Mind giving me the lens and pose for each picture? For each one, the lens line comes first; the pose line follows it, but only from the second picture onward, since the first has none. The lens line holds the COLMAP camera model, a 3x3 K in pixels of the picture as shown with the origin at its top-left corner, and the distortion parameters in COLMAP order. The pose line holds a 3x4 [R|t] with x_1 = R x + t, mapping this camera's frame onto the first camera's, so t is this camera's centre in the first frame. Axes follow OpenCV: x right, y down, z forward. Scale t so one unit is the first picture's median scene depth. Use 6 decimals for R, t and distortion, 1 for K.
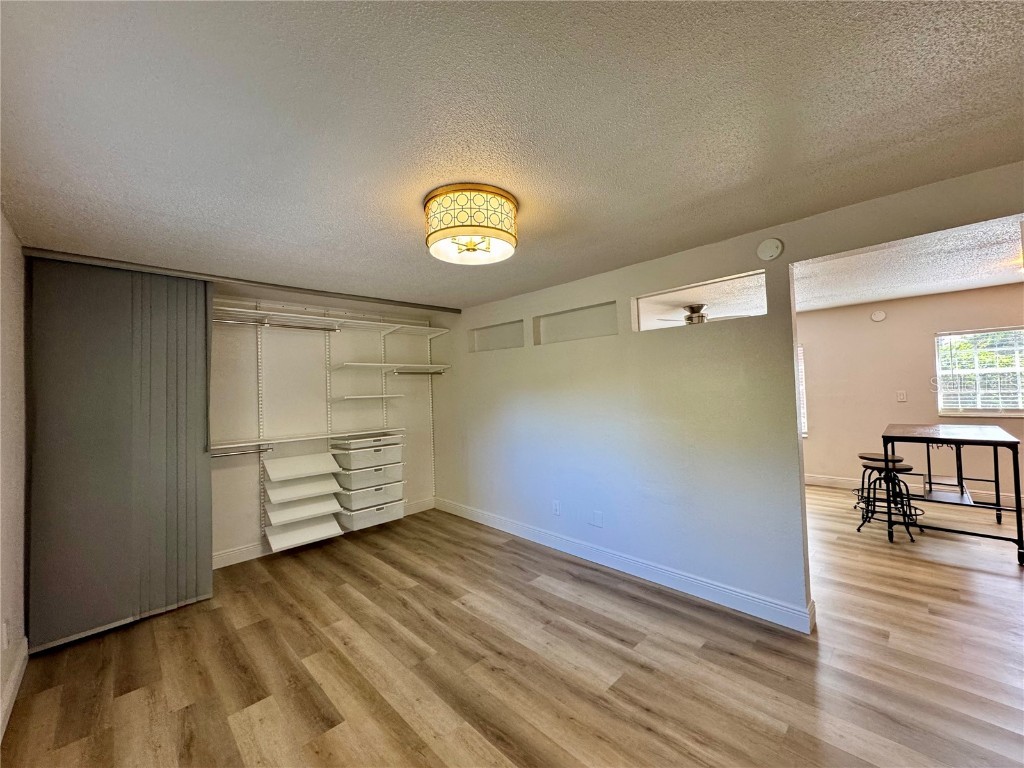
lens RADIAL K [[407.1, 0, 519.4], [0, 407.1, 381.0], [0, 0, 1]] dist [-0.003228, 0.000421]
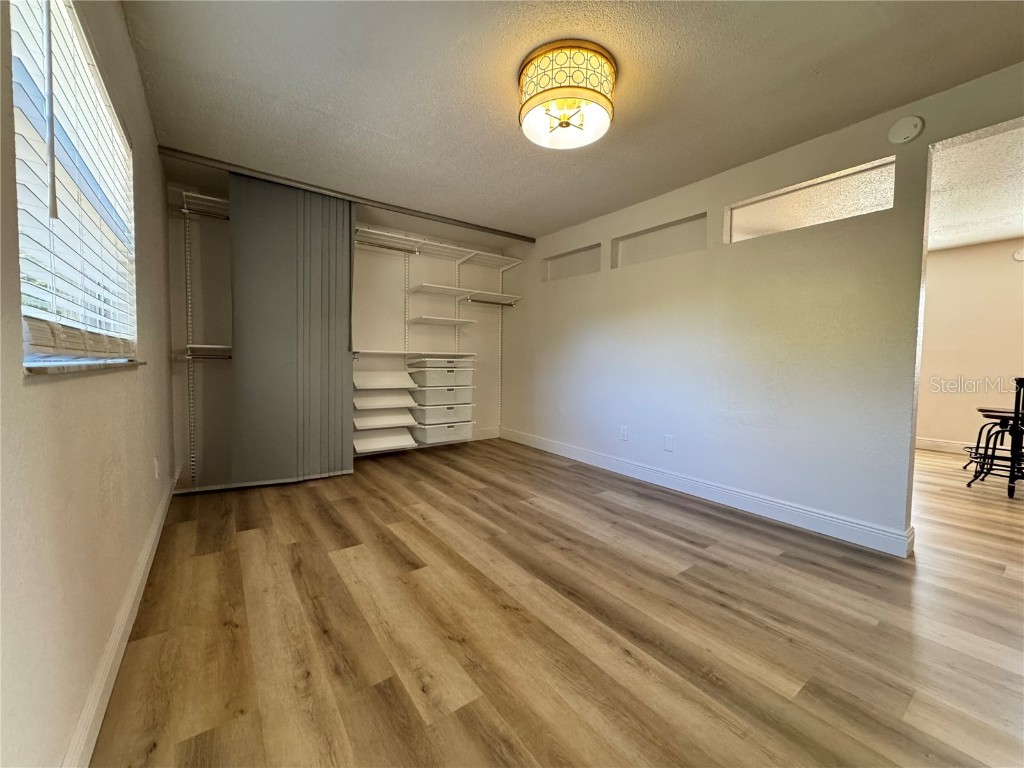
lens RADIAL K [[407.1, 0, 519.3], [0, 407.1, 381.6], [0, 0, 1]] dist [-0.003228, 0.000421]
pose [[0.988377, 0.058309, -0.140398, -0.037381], [-0.047733, 0.995845, 0.077557, 0.152134], [0.144337, -0.069953, 0.987053, -0.007601]]
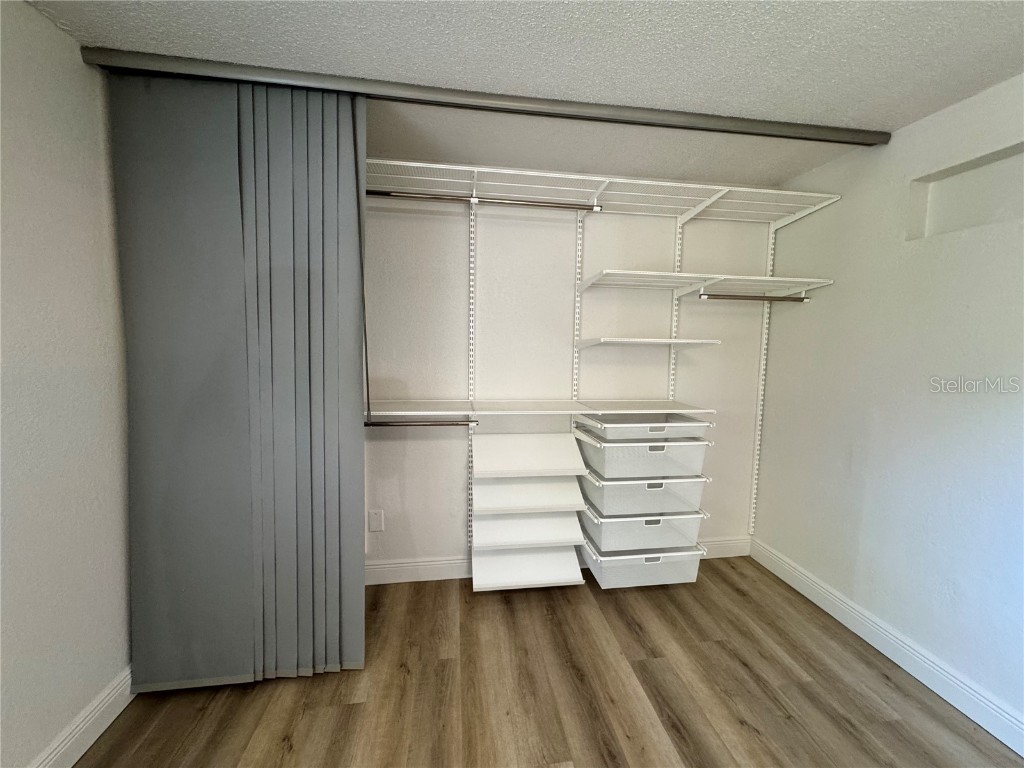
lens RADIAL K [[407.1, 0, 517.7], [0, 407.1, 382.2], [0, 0, 1]] dist [-0.003228, 0.000421]
pose [[0.799345, 0.104381, -0.591736, -0.277080], [-0.031945, 0.990786, 0.131619, 0.041515], [0.600022, -0.086306, 0.795314, 0.709342]]
